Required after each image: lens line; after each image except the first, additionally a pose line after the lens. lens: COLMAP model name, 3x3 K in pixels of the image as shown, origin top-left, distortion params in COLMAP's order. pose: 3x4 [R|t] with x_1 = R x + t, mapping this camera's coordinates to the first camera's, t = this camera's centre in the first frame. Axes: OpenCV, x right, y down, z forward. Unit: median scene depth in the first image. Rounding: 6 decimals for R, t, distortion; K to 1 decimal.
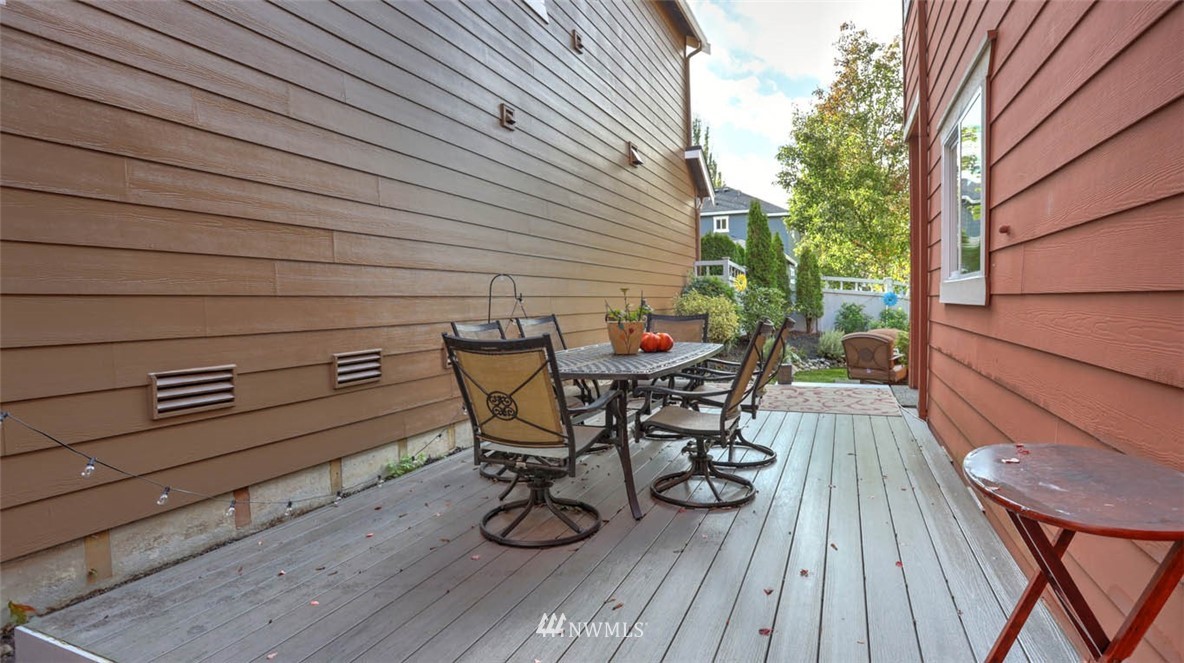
lens RADIAL K [[576.7, 0, 599.6], [0, 576.7, 323.0], [0, 0, 1]] dist [-0.047700, 0.031606]
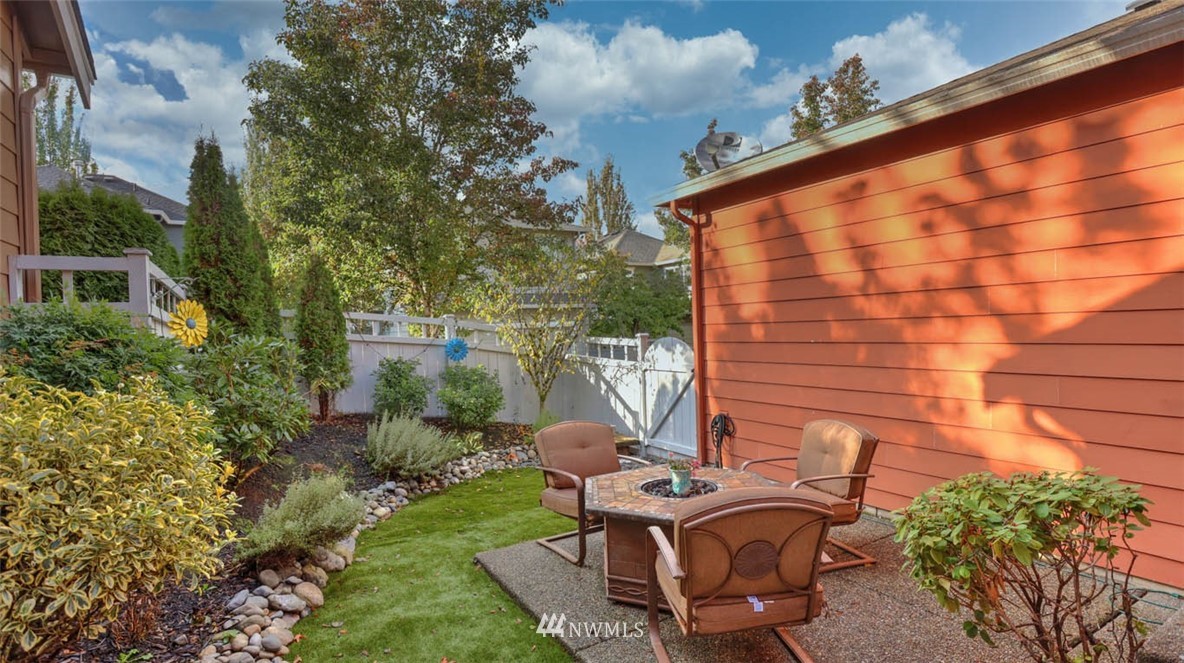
lens RADIAL K [[576.7, 0, 599.6], [0, 576.7, 323.0], [0, 0, 1]] dist [-0.047700, 0.031606]
pose [[0.587056, 0.002232, 0.809543, 0.101755], [0.051306, 0.997883, -0.039957, -0.041260], [-0.807919, 0.064991, 0.585699, 0.552548]]
